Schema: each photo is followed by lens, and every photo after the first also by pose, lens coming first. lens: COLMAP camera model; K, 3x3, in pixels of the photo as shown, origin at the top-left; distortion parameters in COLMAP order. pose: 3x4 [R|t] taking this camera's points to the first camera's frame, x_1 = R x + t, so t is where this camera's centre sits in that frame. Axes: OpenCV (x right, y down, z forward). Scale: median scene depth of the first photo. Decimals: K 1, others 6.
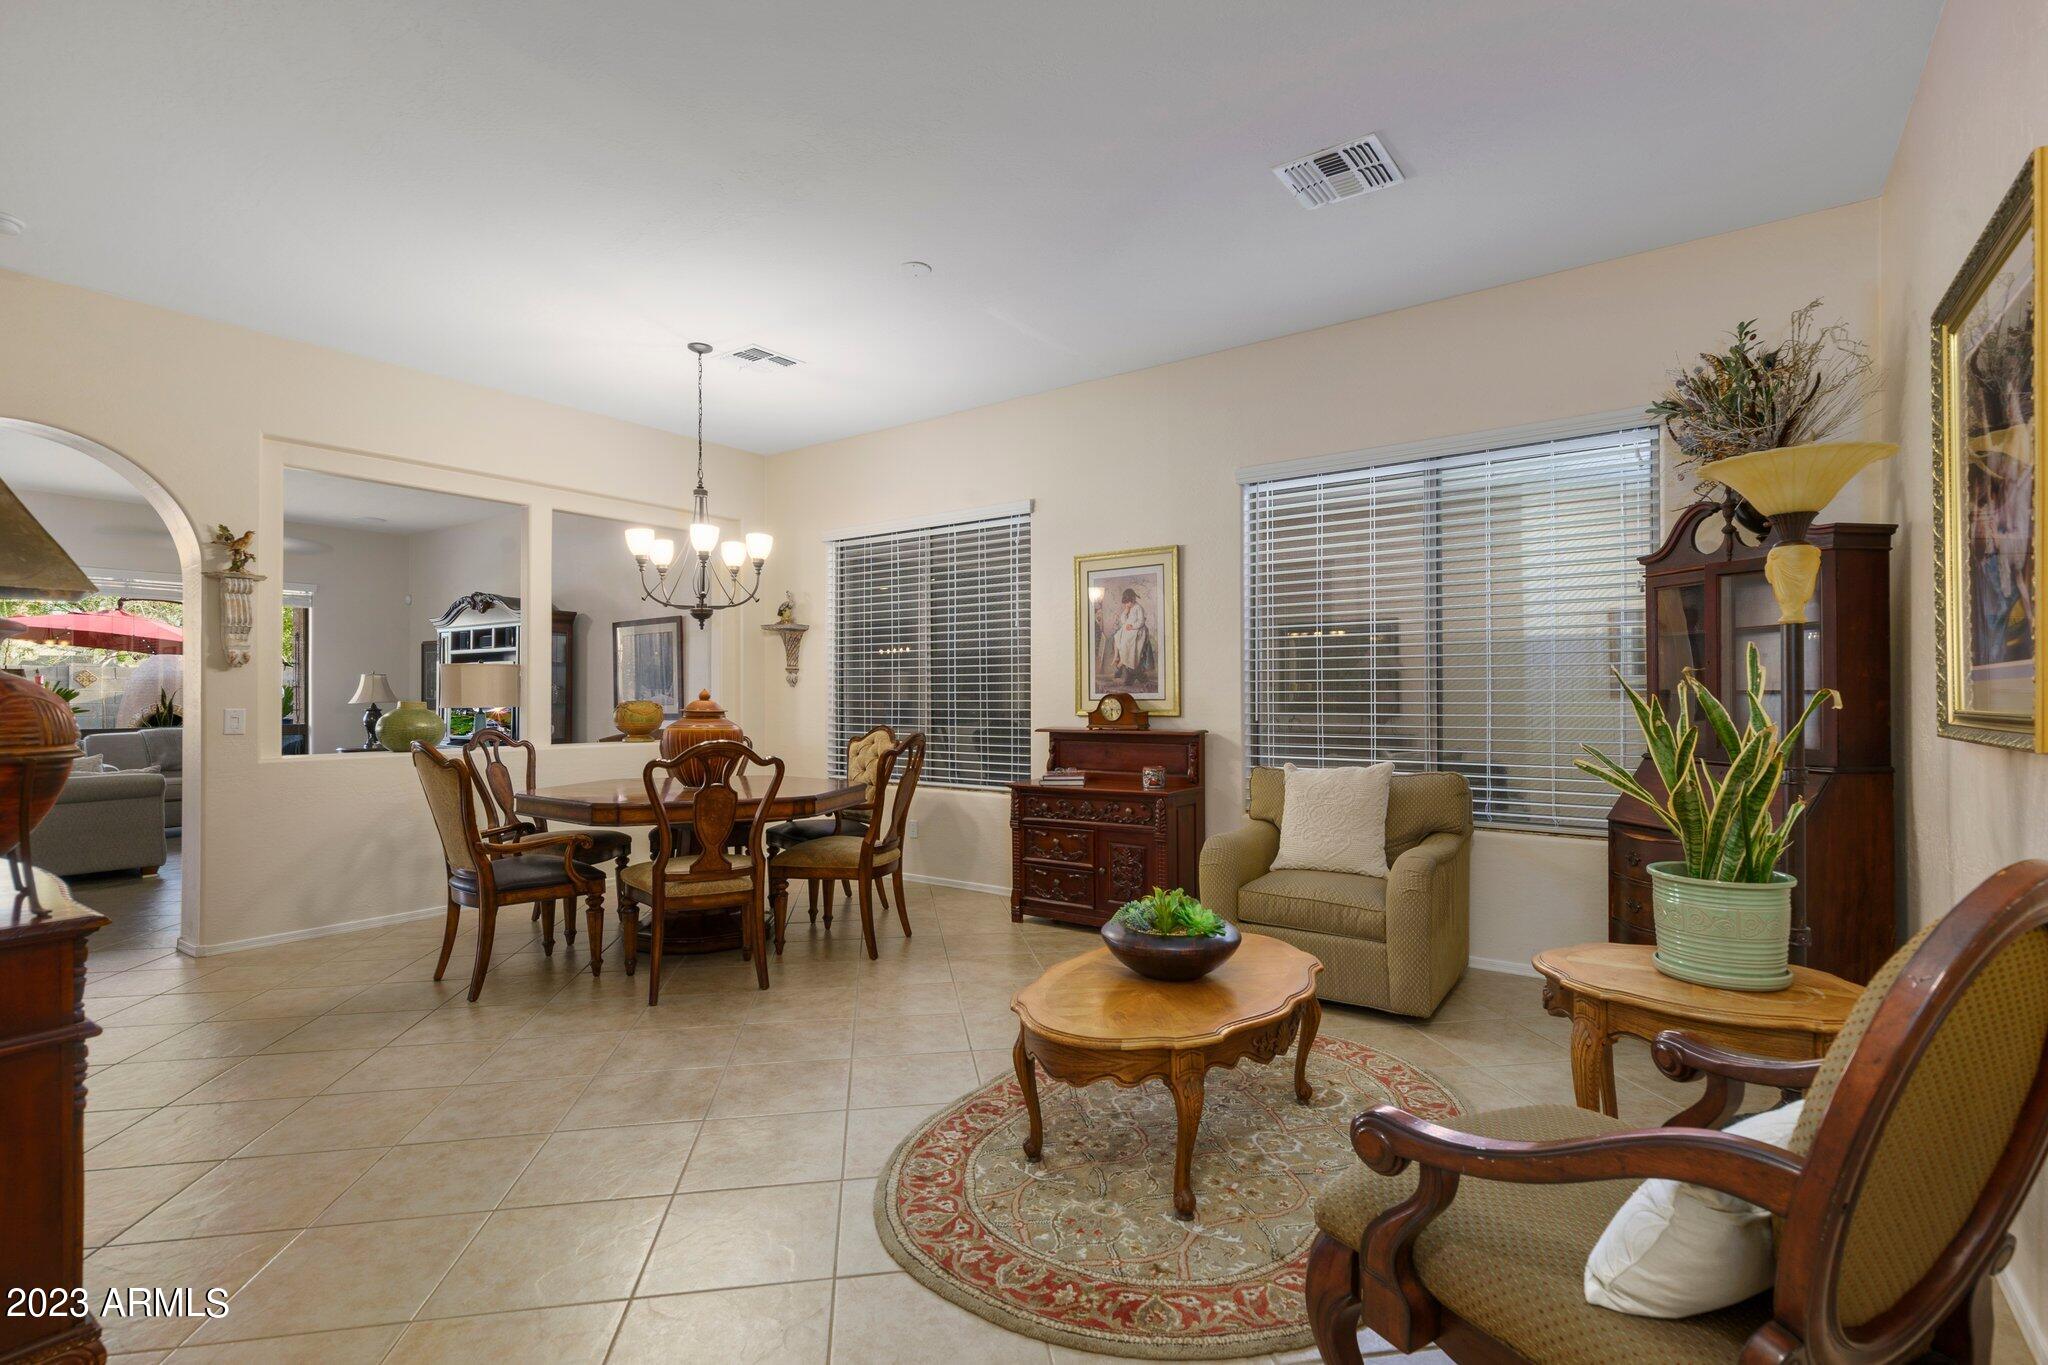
lens RADIAL K [[965.0, 0, 1044.9], [0, 965.0, 684.5], [0, 0, 1]] dist [-0.000209, 0.000102]
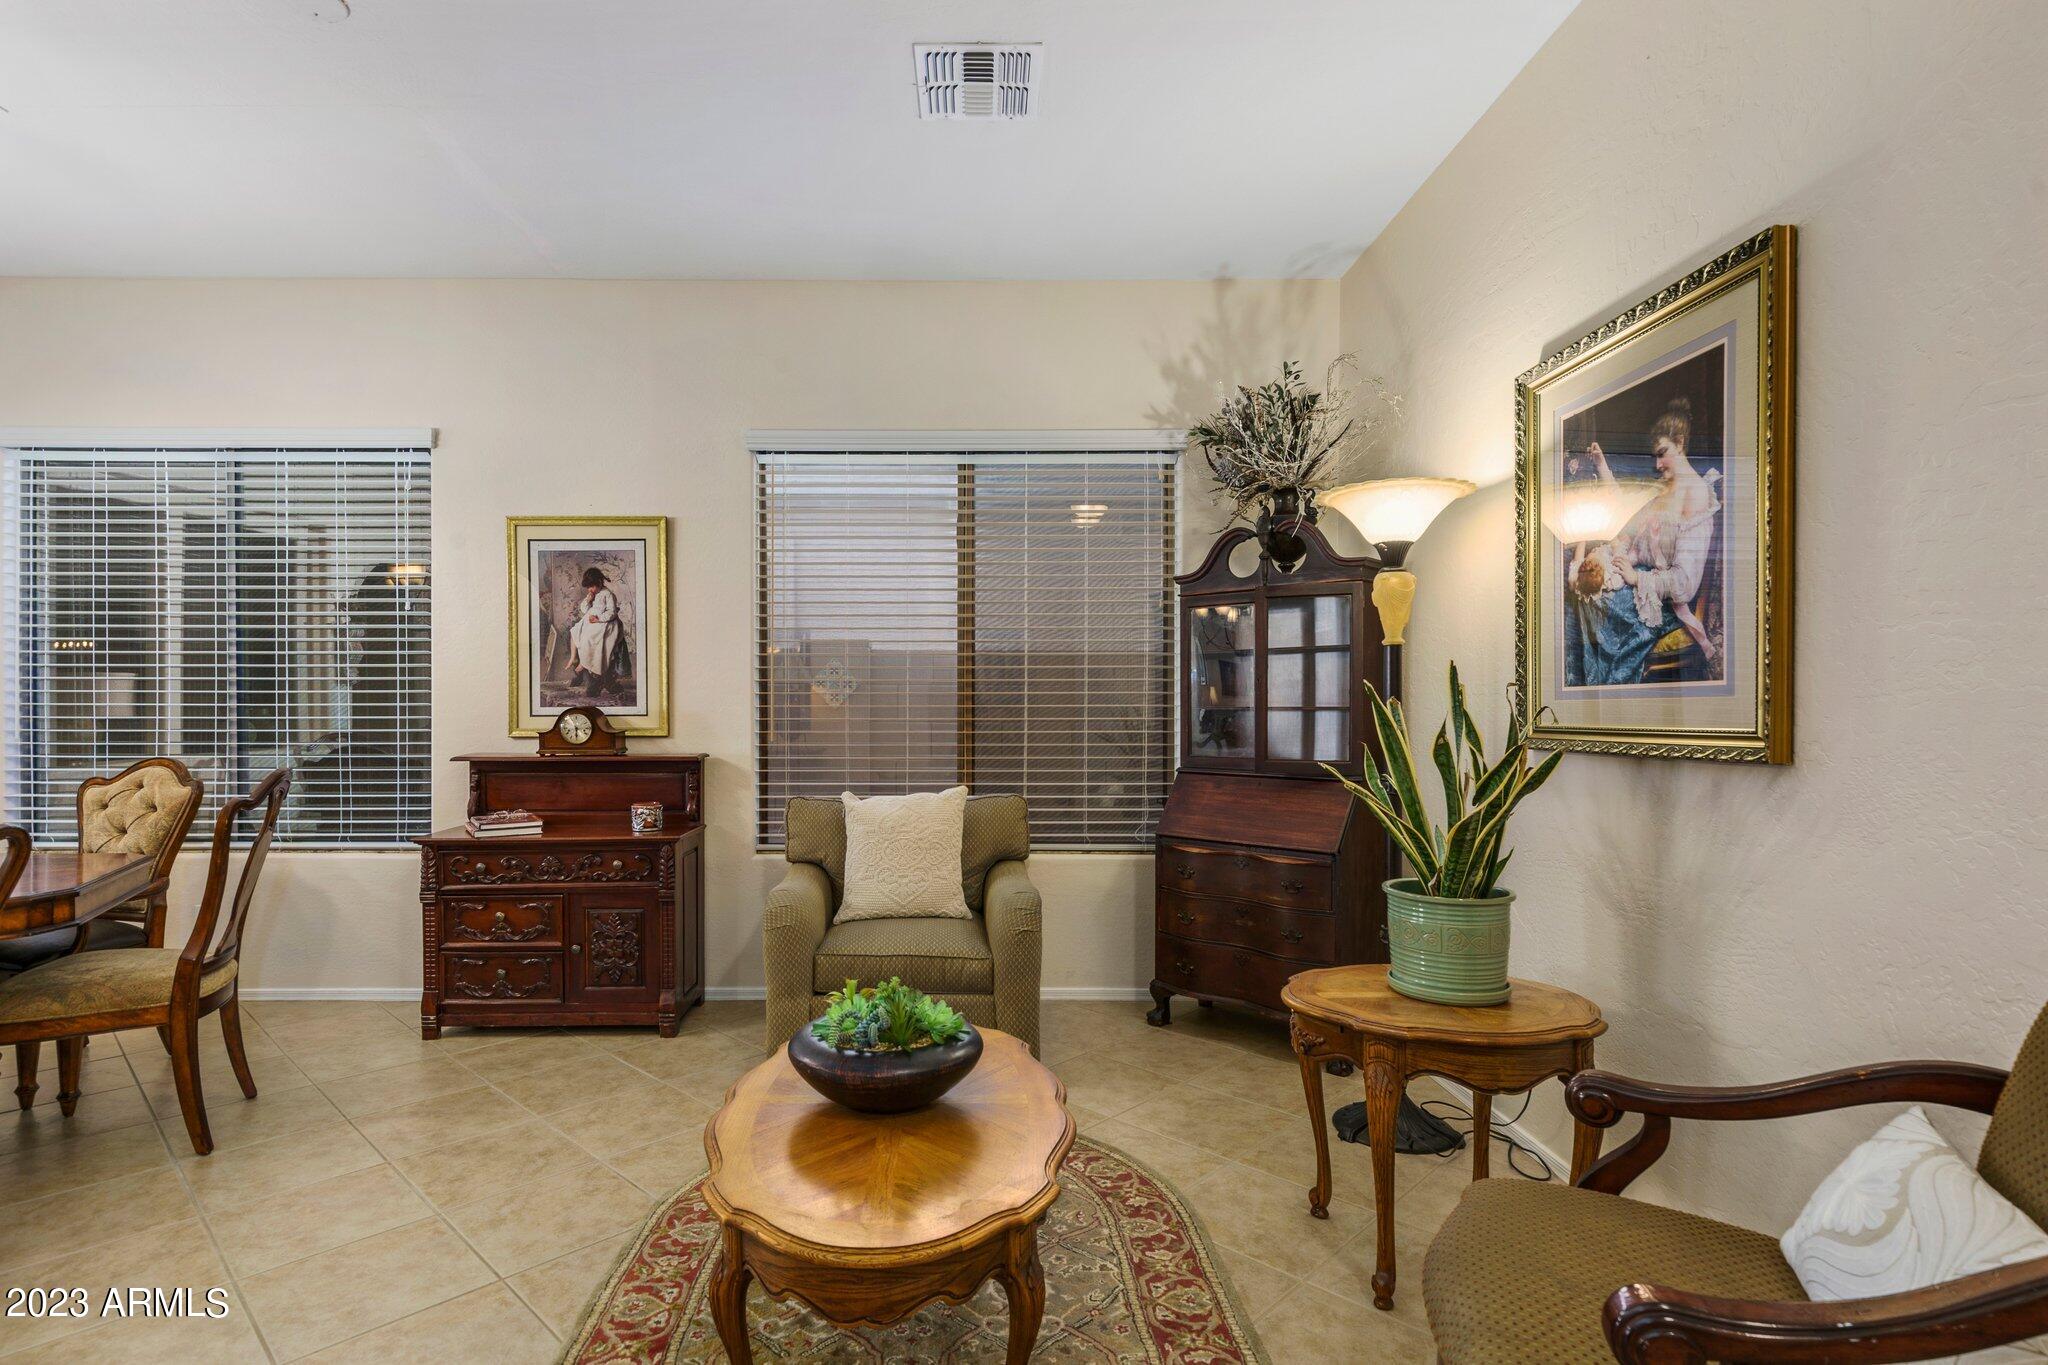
lens RADIAL K [[1008.9, 0, 980.5], [0, 1008.9, 710.6], [0, 0, 1]] dist [0.007418, -0.001310]
pose [[0.810699, 0.001169, 0.585463, -0.133910], [-0.008658, 0.999913, 0.009993, 0.001557], [-0.585400, -0.013170, 0.810638, 0.188409]]
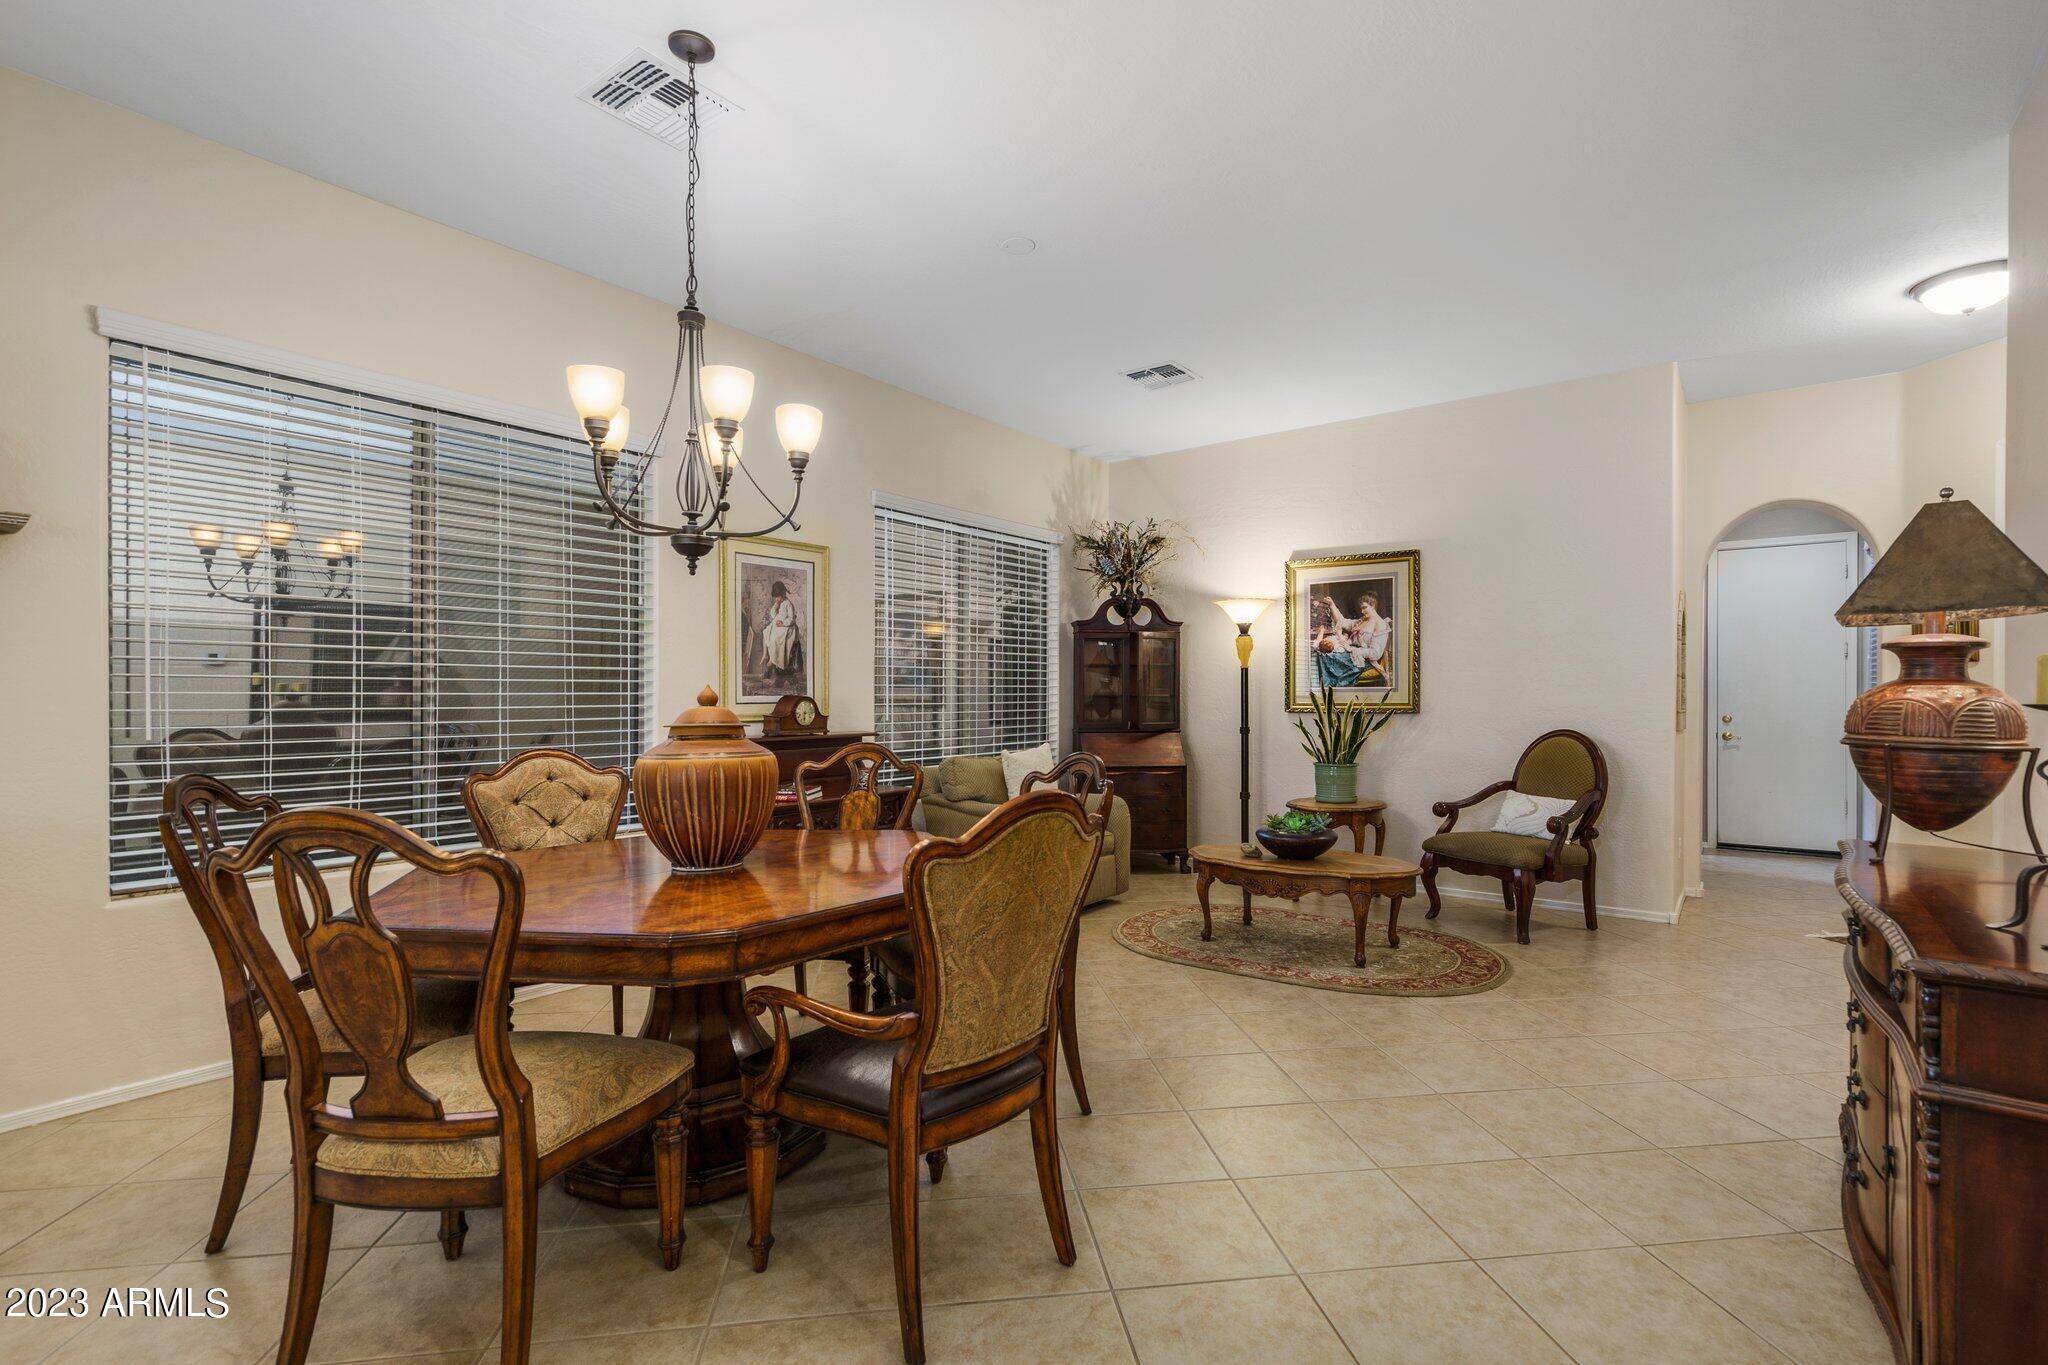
lens RADIAL K [[965.0, 0, 1042.3], [0, 965.0, 693.3], [0, 0, 1]] dist [-0.000209, 0.000102]
pose [[0.012085, 0.004182, 0.999918, -0.854806], [-0.010433, 0.999937, -0.004056, 0.008391], [-0.999873, -0.010383, 0.012128, 0.762680]]
